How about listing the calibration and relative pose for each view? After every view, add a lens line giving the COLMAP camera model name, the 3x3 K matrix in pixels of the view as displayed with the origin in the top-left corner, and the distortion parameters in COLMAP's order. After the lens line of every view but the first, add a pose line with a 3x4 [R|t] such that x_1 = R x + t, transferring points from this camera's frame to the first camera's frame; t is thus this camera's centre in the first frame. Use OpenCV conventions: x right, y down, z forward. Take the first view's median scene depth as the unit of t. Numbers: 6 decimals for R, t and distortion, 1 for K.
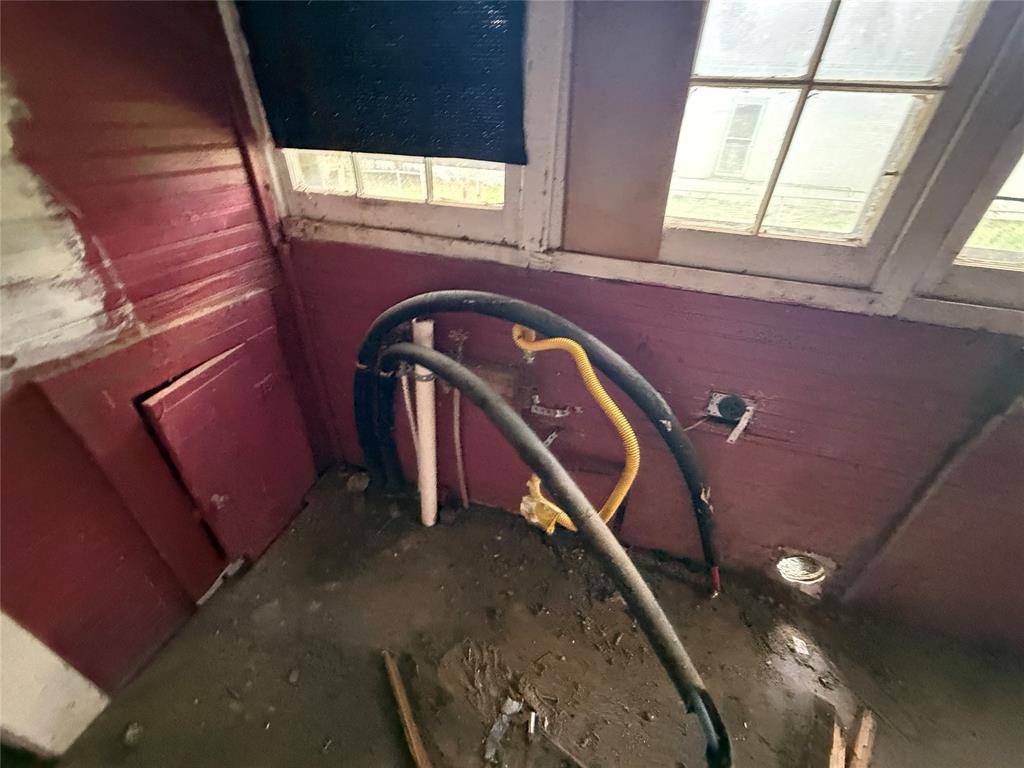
lens RADIAL K [[407.8, 0, 511.4], [0, 407.8, 386.3], [0, 0, 1]] dist [0.000046, 0.000110]
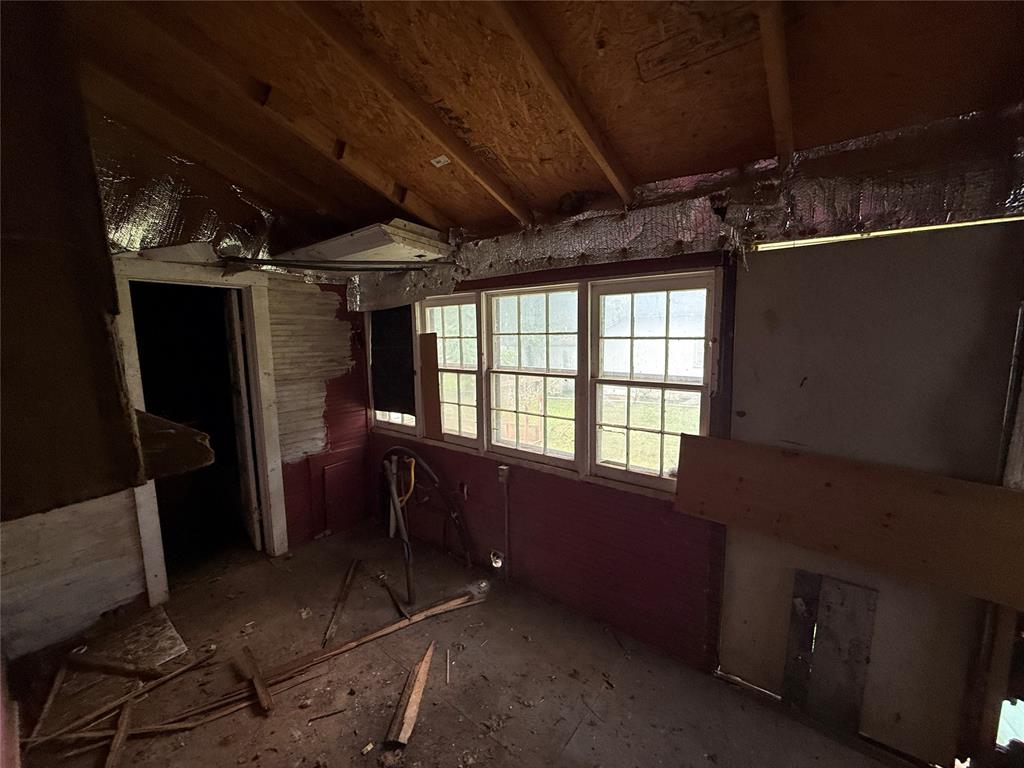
lens RADIAL K [[407.8, 0, 510.5], [0, 407.8, 386.9], [0, 0, 1]] dist [0.000046, 0.000110]
pose [[0.931904, -0.005169, -0.362668, 2.193512], [-0.160879, 0.890267, -0.426079, 0.710493], [0.325074, 0.455410, 0.828811, -2.031226]]
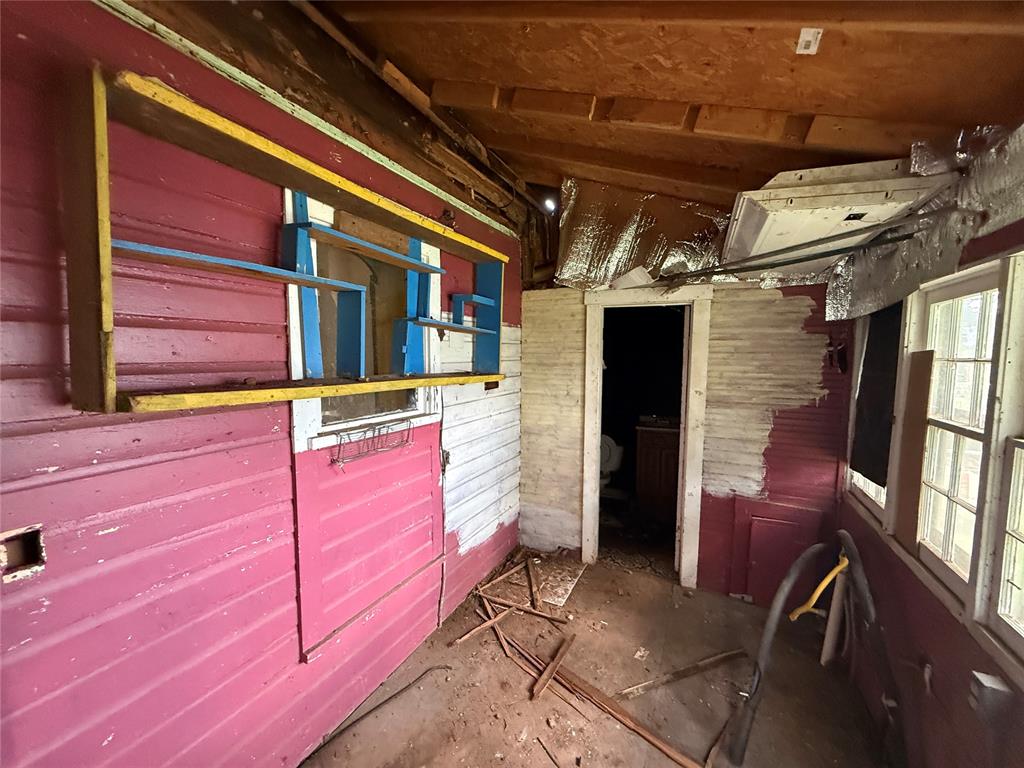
lens RADIAL K [[407.8, 0, 504.6], [0, 407.8, 385.0], [0, 0, 1]] dist [0.000046, 0.000110]
pose [[-0.160570, 0.033264, -0.986464, 2.458806], [-0.571425, 0.811776, 0.120386, -0.073866], [0.804792, 0.583021, -0.111339, -0.819000]]
